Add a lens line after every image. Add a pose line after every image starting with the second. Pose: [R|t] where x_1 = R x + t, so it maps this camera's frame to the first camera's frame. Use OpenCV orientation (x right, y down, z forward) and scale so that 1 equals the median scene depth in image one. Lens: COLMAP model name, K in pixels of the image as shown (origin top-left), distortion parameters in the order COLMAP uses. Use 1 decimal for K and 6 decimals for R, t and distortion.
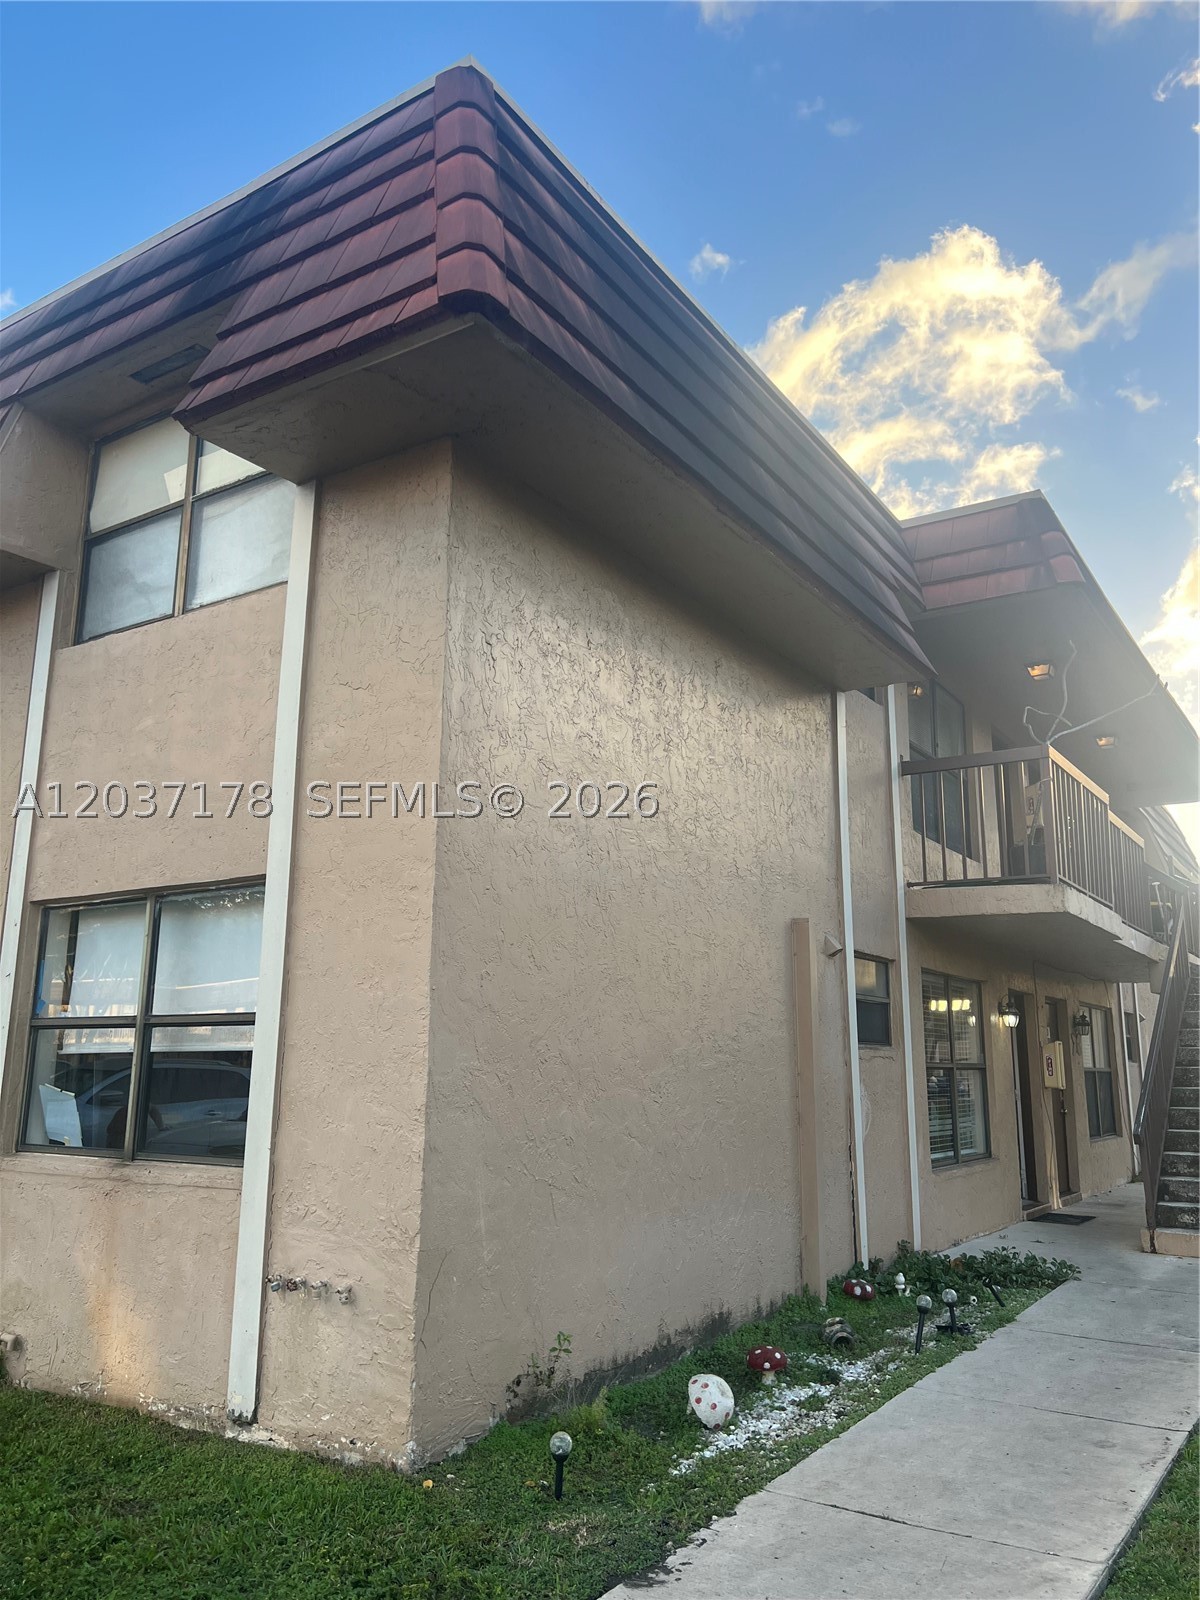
lens RADIAL K [[1203.2, 0, 599.2], [0, 1203.2, 800.3], [0, 0, 1]] dist [0.052937, -0.057155]
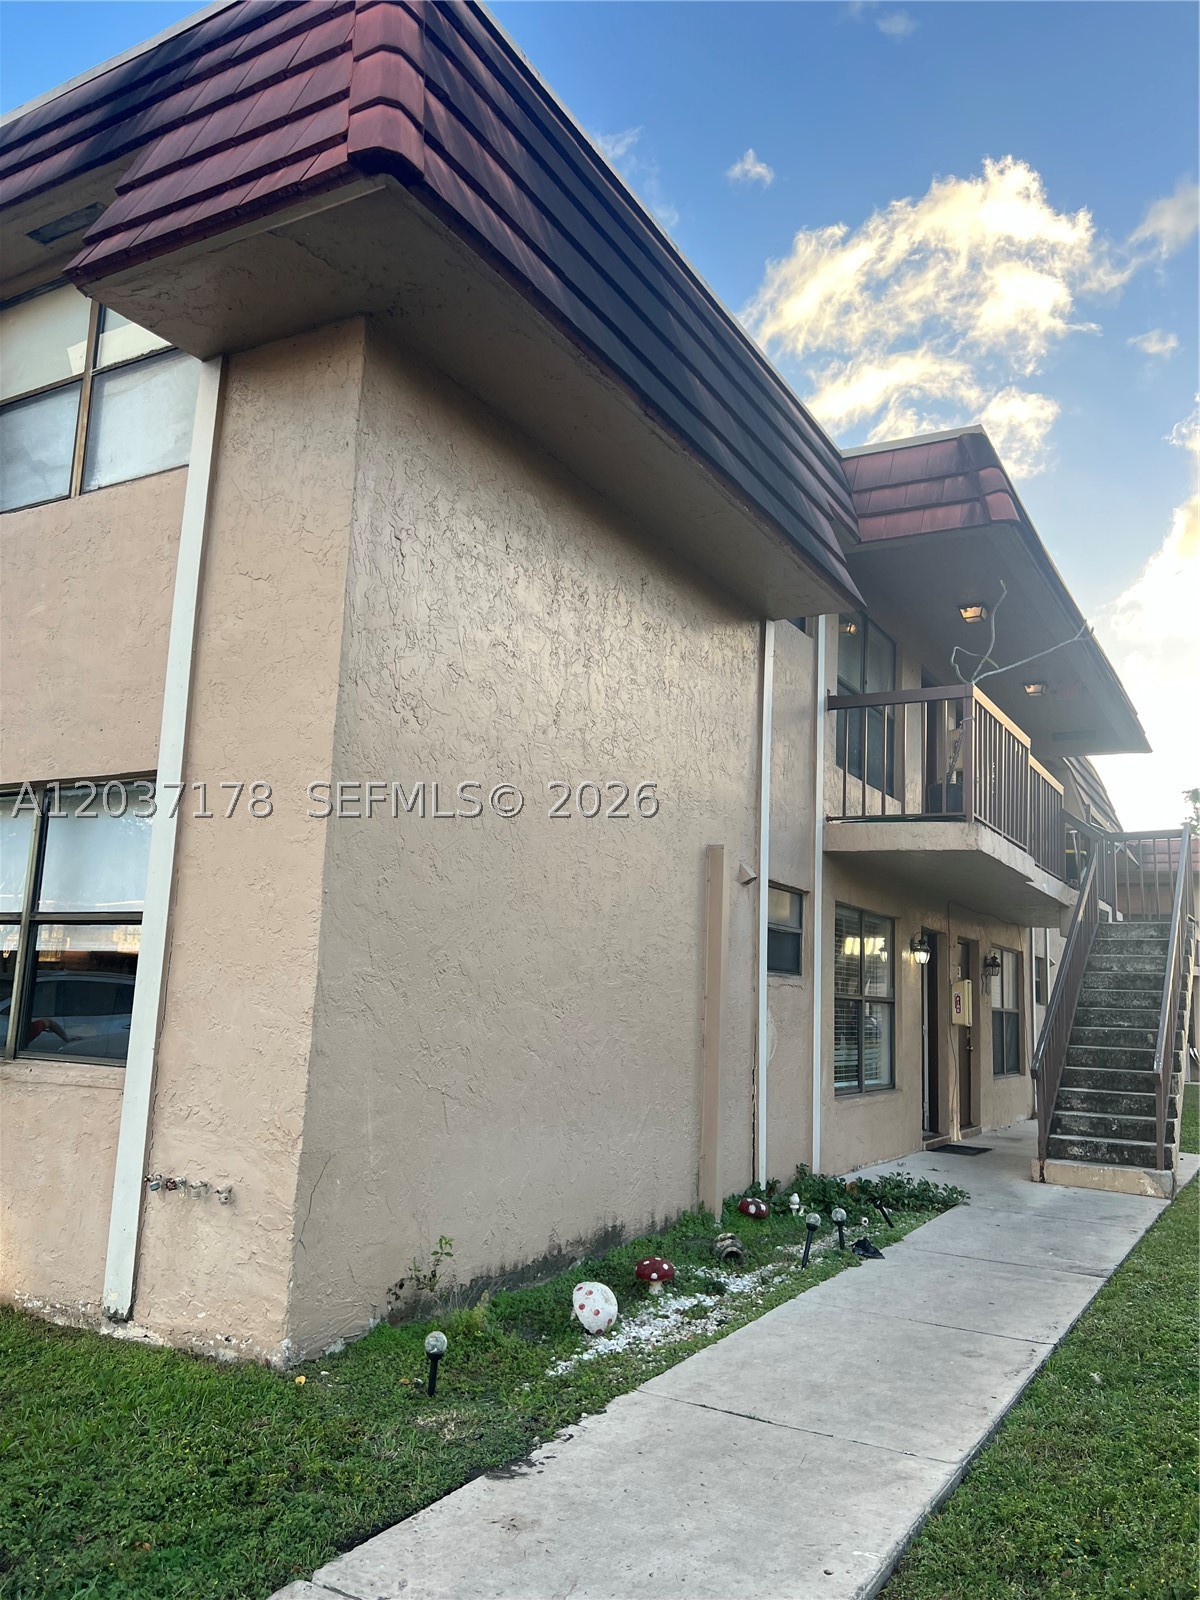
lens RADIAL K [[1203.2, 0, 603.4], [0, 1203.2, 813.5], [0, 0, 1]] dist [0.052937, -0.057155]
pose [[0.997785, 0.039870, 0.053244, 0.025706], [-0.043119, 0.997185, 0.061335, 0.019311], [-0.050649, -0.063495, 0.996696, 0.017025]]
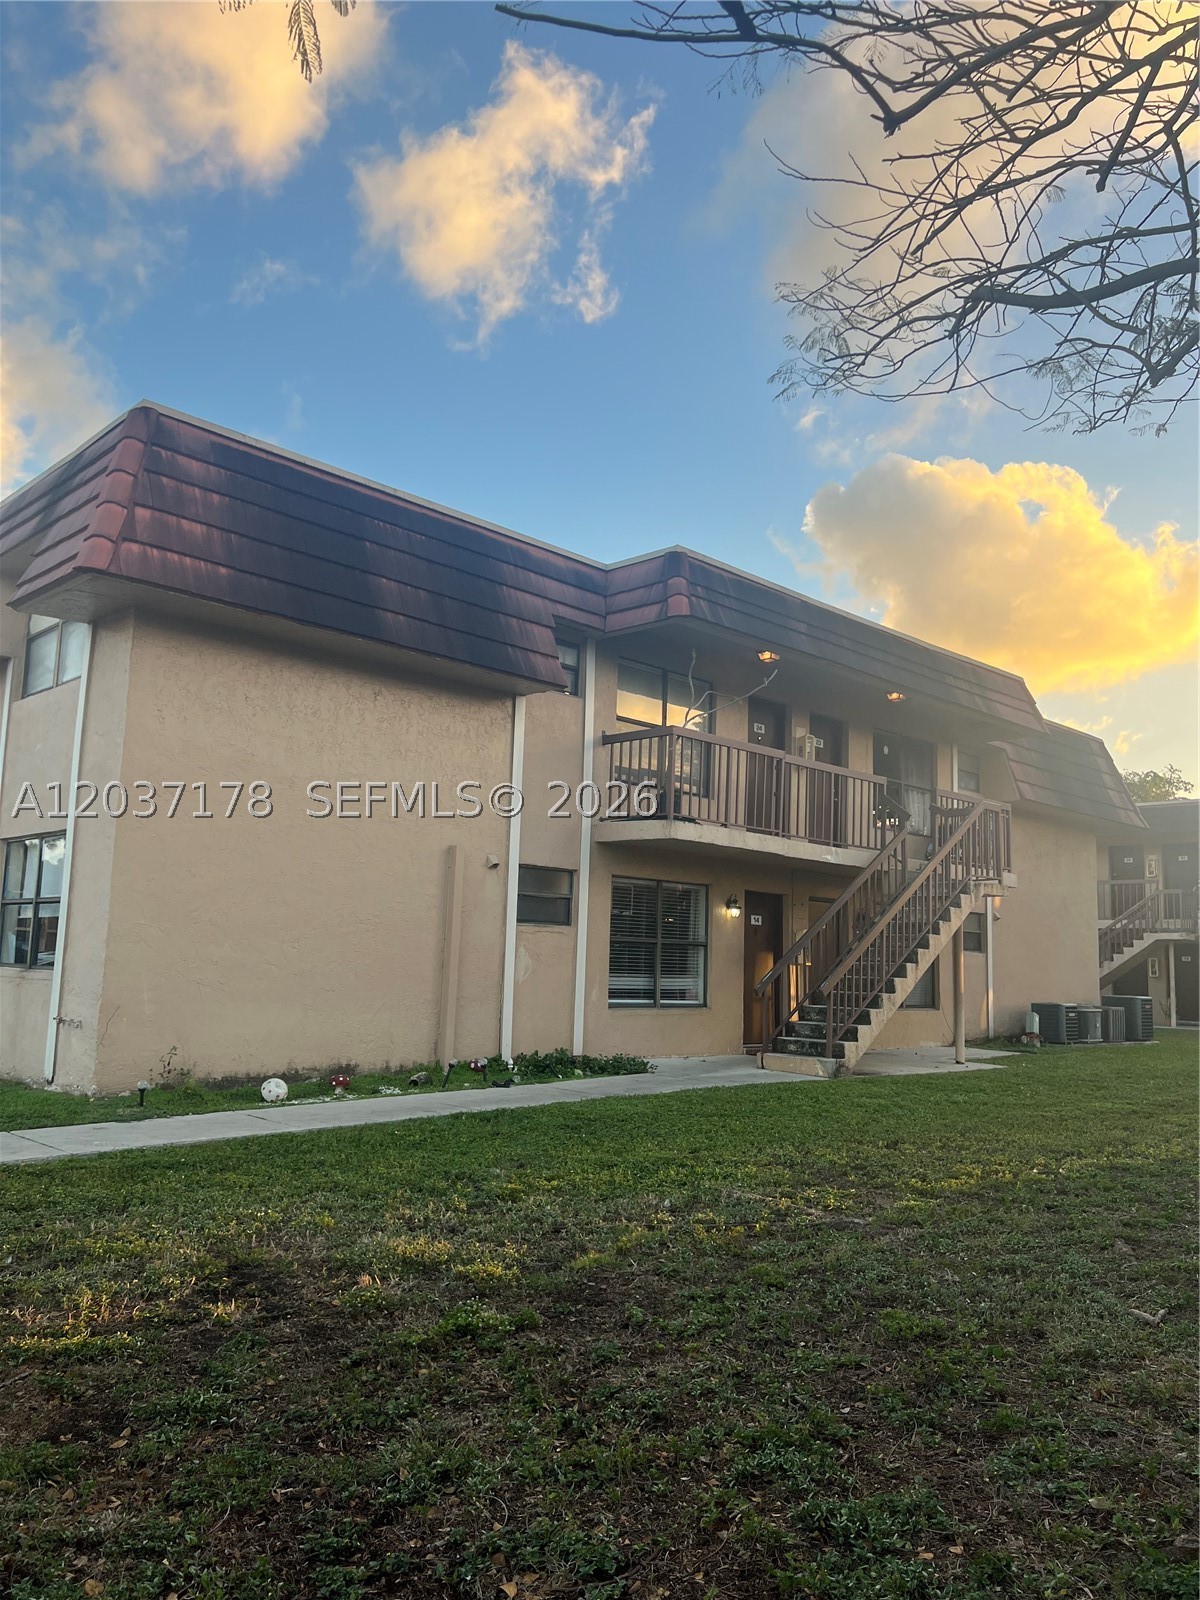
lens RADIAL K [[1203.2, 0, 598.8], [0, 1203.2, 801.4], [0, 0, 1]] dist [0.052937, -0.057155]
pose [[0.975098, -0.006031, -0.221691, 0.931662], [0.023904, 0.996665, 0.078026, -0.107528], [0.220481, -0.081382, 0.971990, -0.687176]]
